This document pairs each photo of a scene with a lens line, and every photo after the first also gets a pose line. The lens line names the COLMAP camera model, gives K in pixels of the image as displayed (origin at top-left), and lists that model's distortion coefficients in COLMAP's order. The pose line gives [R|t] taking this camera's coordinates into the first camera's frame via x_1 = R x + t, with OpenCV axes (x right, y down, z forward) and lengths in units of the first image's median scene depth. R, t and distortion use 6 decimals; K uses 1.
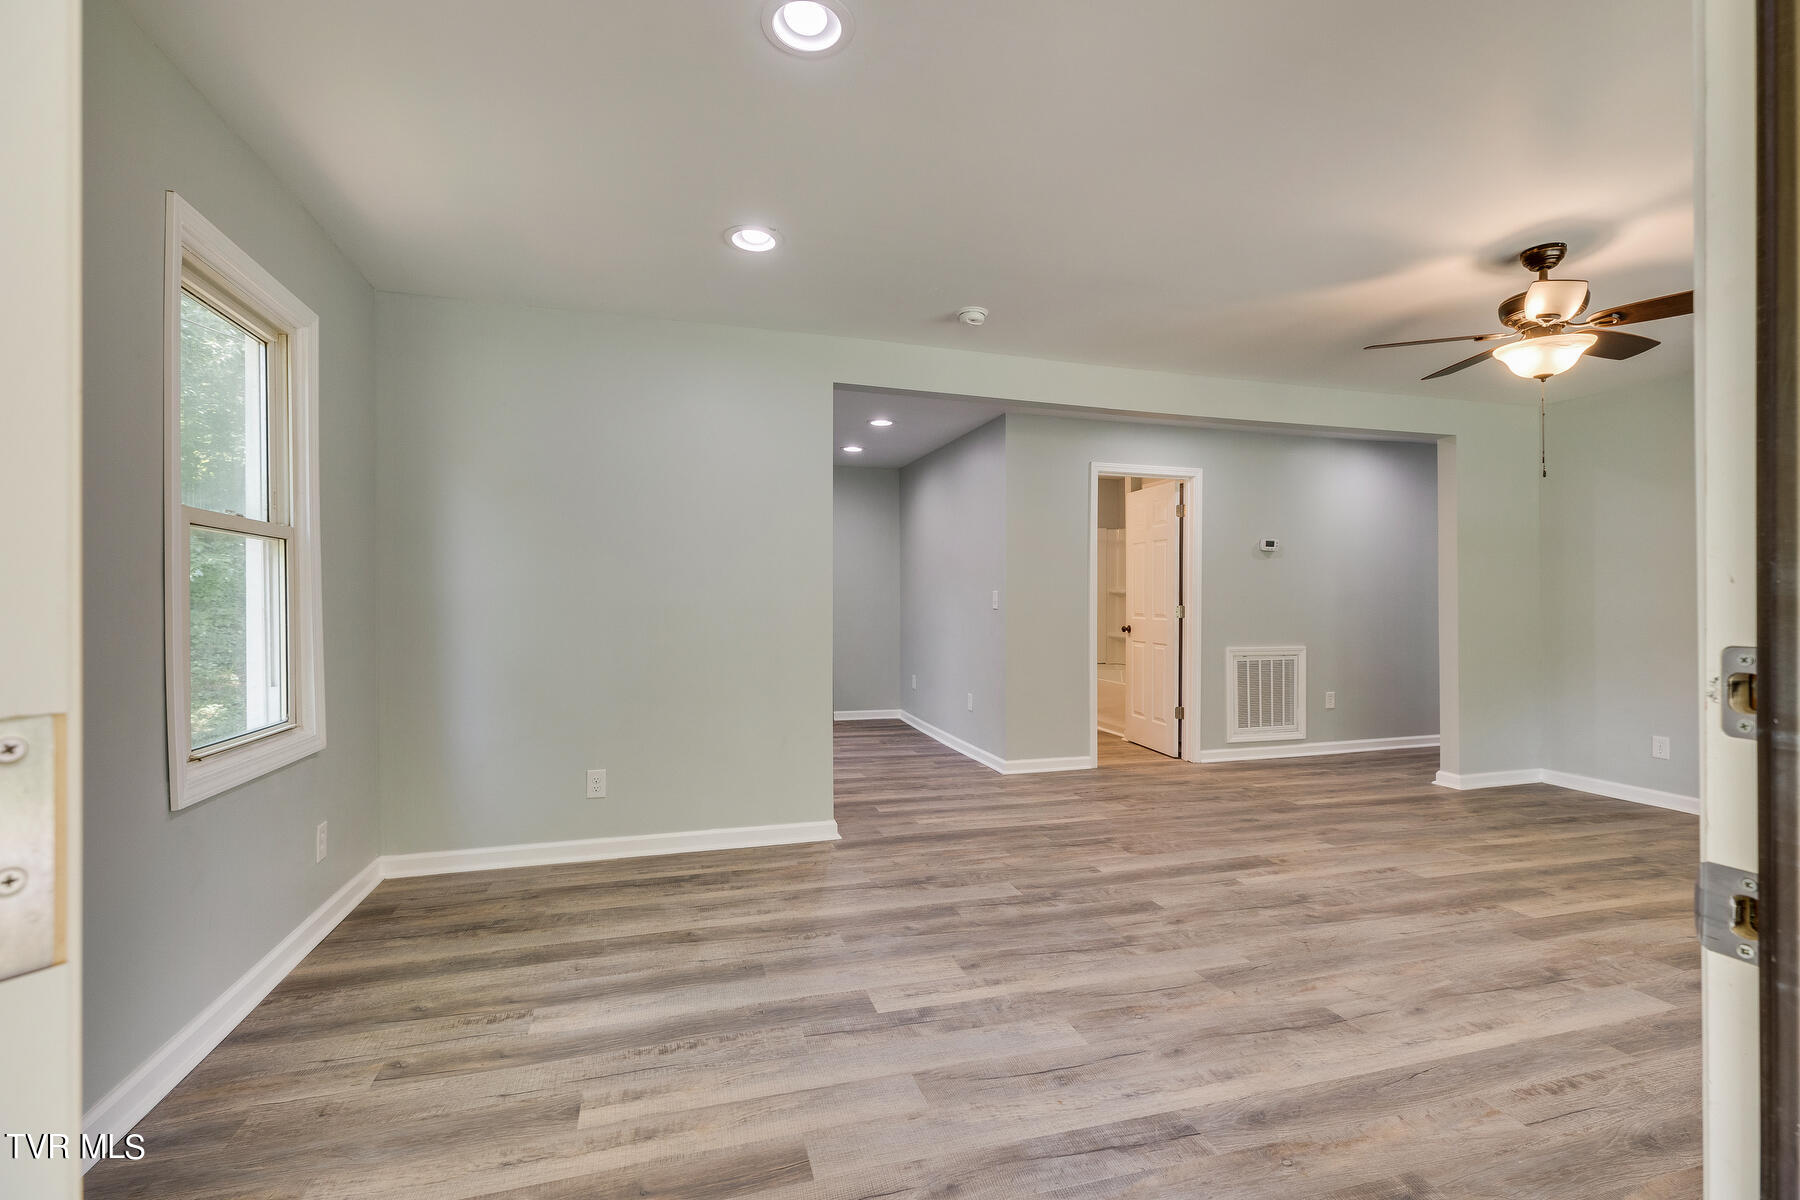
lens RADIAL K [[802.1, 0, 905.4], [0, 802.1, 606.1], [0, 0, 1]] dist [-0.000111, 0.000201]
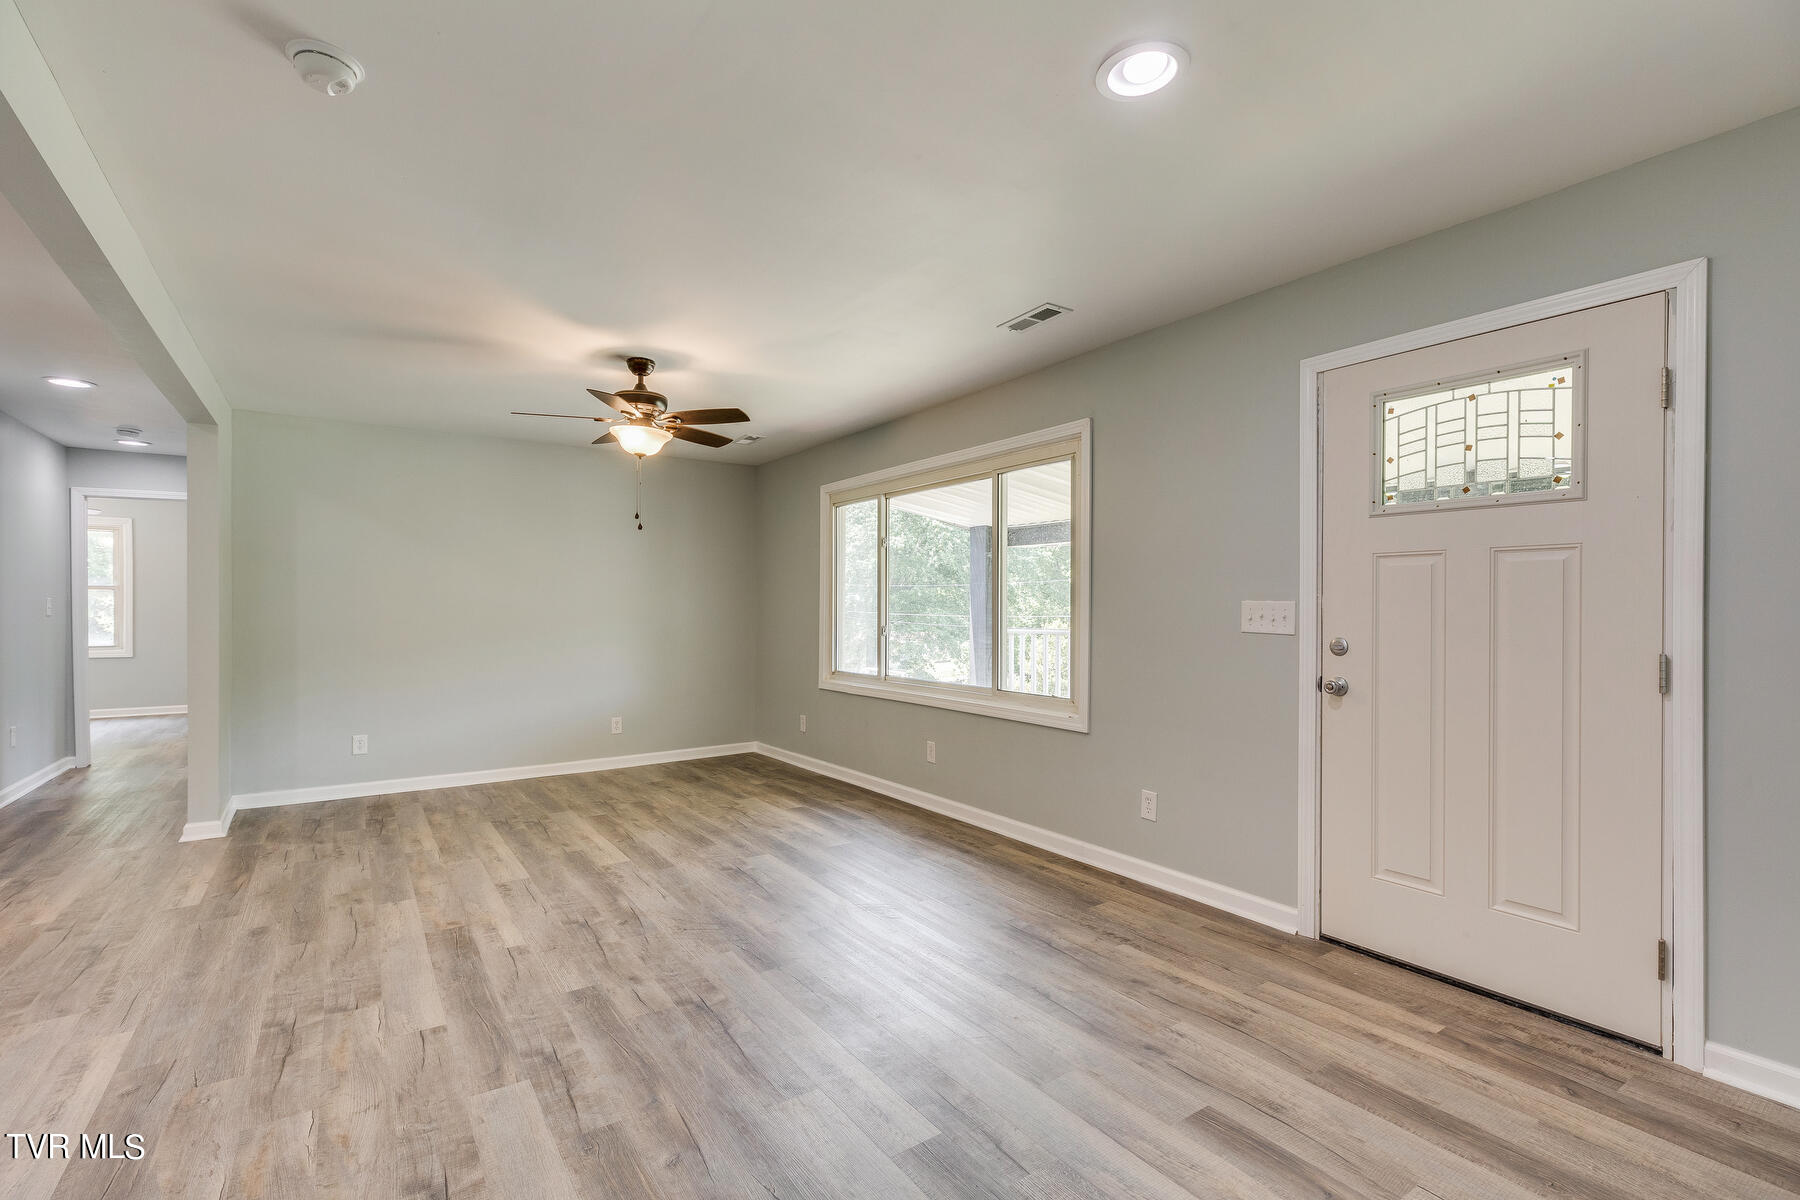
lens RADIAL K [[811.0, 0, 900.0], [0, 811.0, 600.0], [0, 0, 1]] dist [-0.000811, -0.000016]
pose [[-0.308450, 0.009713, 0.951191, -0.554844], [0.002931, 0.999953, -0.009260, -0.023502], [-0.951236, -0.000068, -0.308463, 0.876791]]
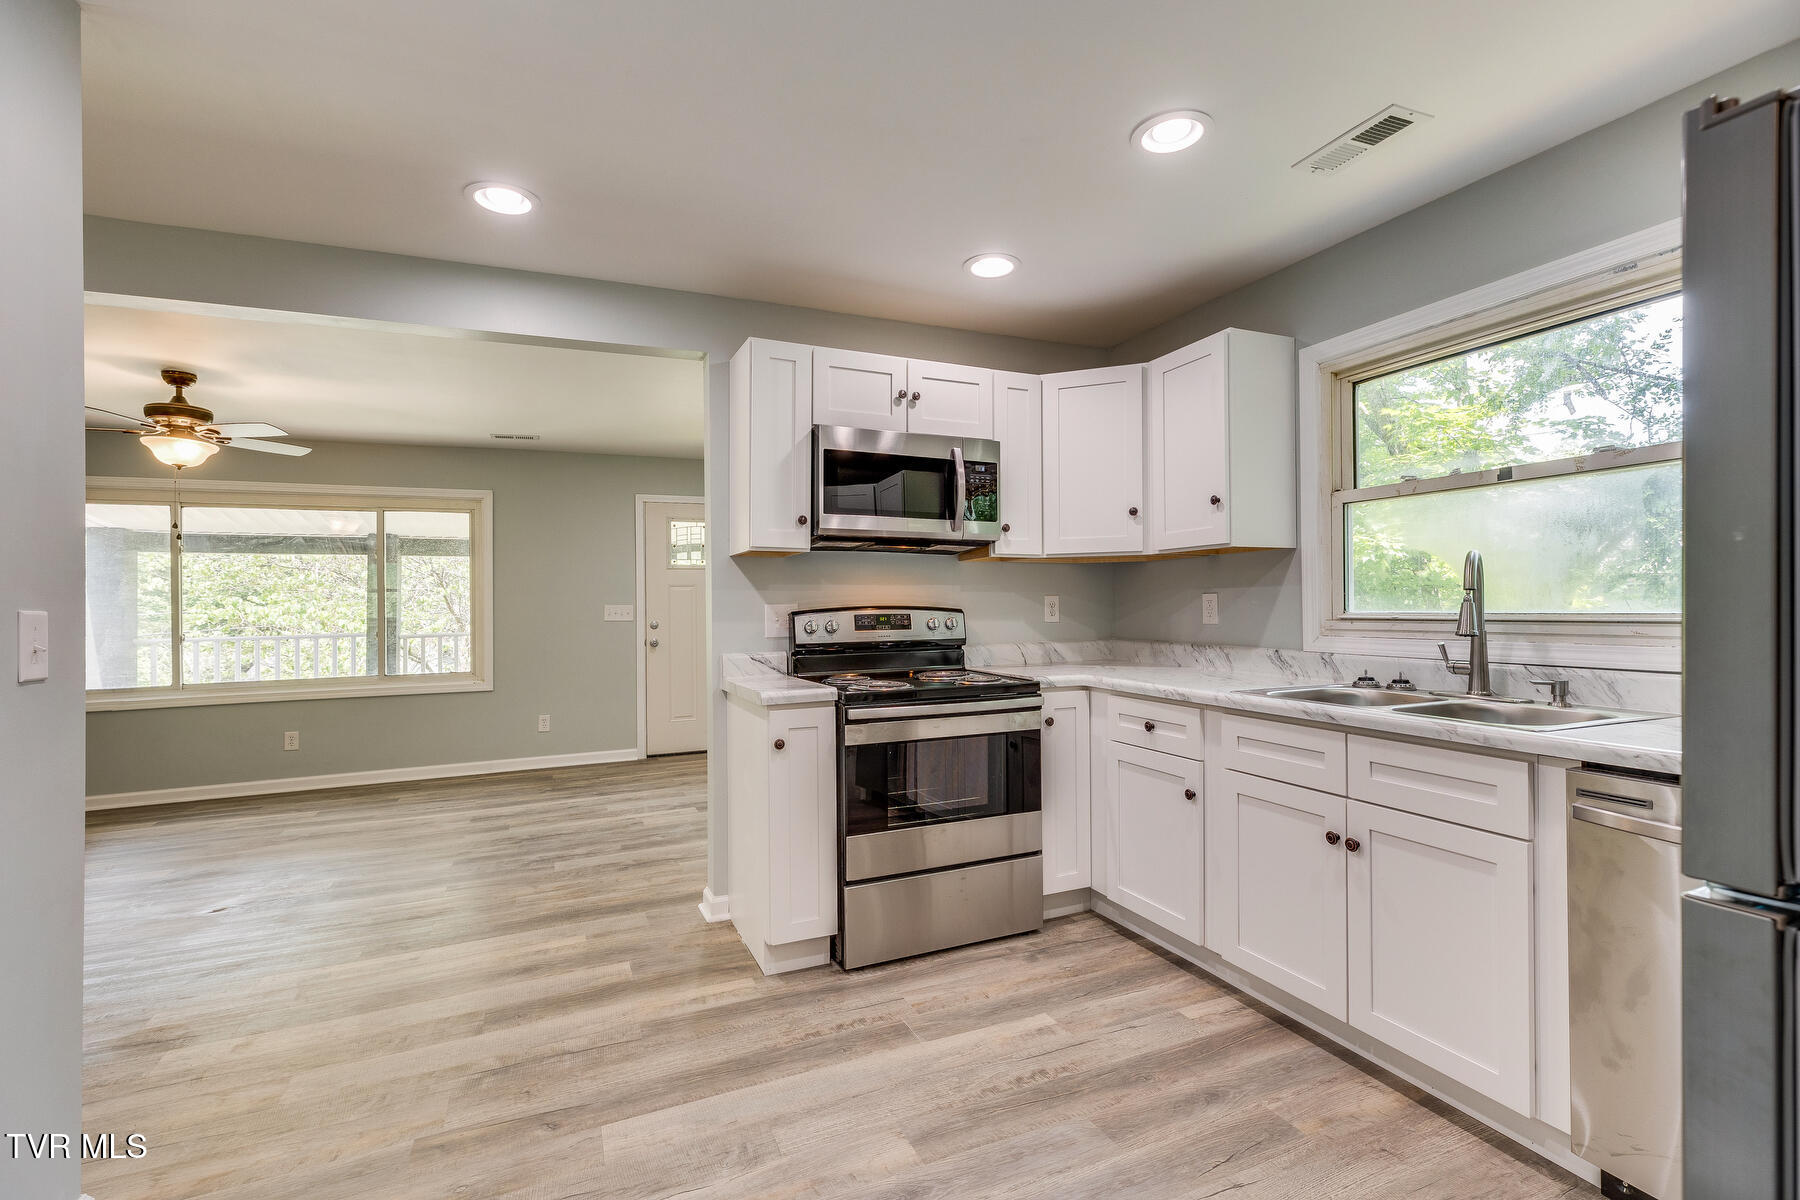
lens RADIAL K [[811.0, 0, 900.0], [0, 811.0, 600.0], [0, 0, 1]] dist [-0.000811, -0.000016]
pose [[-0.992991, 0.018004, -0.116810, -0.229560], [0.018264, 0.999833, -0.001154, -0.028694], [0.116769, -0.003280, -0.993154, 2.194134]]
